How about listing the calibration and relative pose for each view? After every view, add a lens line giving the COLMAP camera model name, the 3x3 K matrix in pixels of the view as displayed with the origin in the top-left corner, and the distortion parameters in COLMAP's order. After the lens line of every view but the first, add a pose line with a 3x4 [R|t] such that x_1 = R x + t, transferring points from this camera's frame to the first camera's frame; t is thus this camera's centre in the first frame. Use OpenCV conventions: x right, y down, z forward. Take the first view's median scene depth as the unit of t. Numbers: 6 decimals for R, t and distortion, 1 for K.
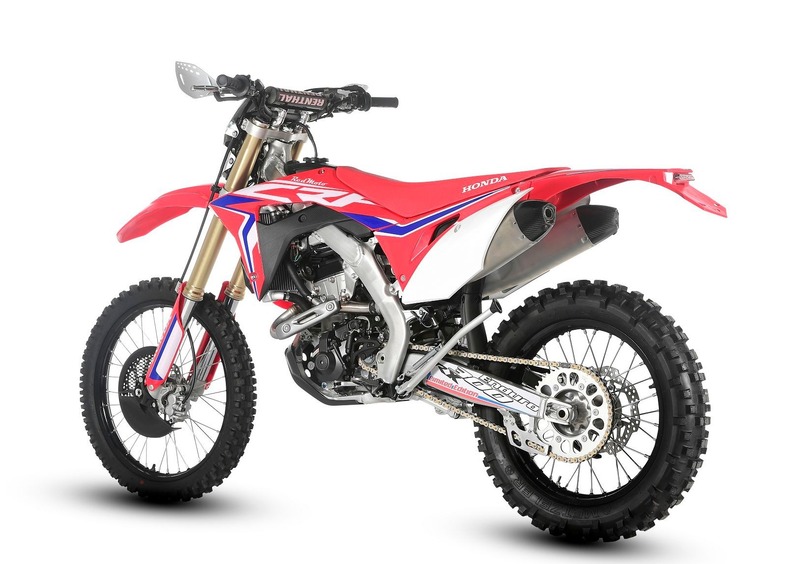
lens RADIAL K [[1790.9, 0, 399.1], [0, 1790.9, 277.5], [0, 0, 1]] dist [0.168686, 0.000000]
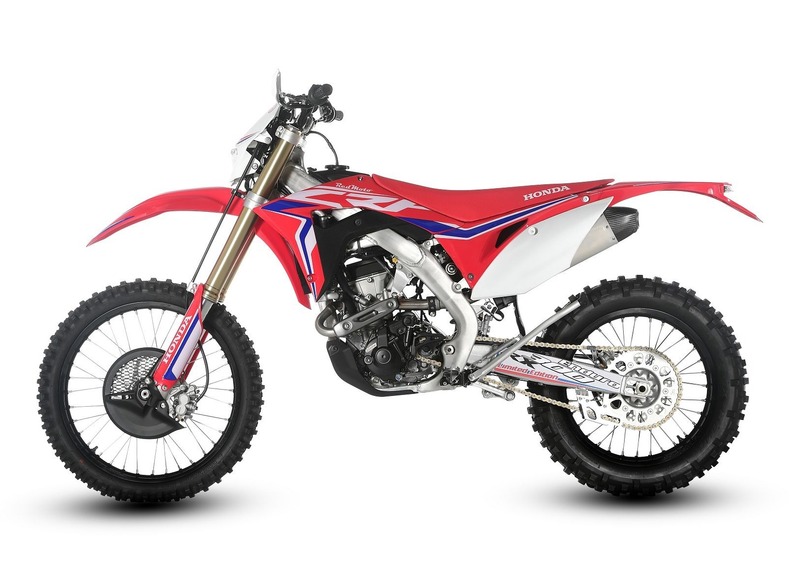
lens RADIAL K [[1790.9, 0, 359.6], [0, 1790.9, 249.0], [0, 0, 1]] dist [0.168686, 0.000000]
pose [[0.817802, -0.015750, 0.575284, -0.689262], [0.015727, 0.999864, 0.005016, -0.023270], [-0.575285, 0.004945, 0.817938, 0.130459]]
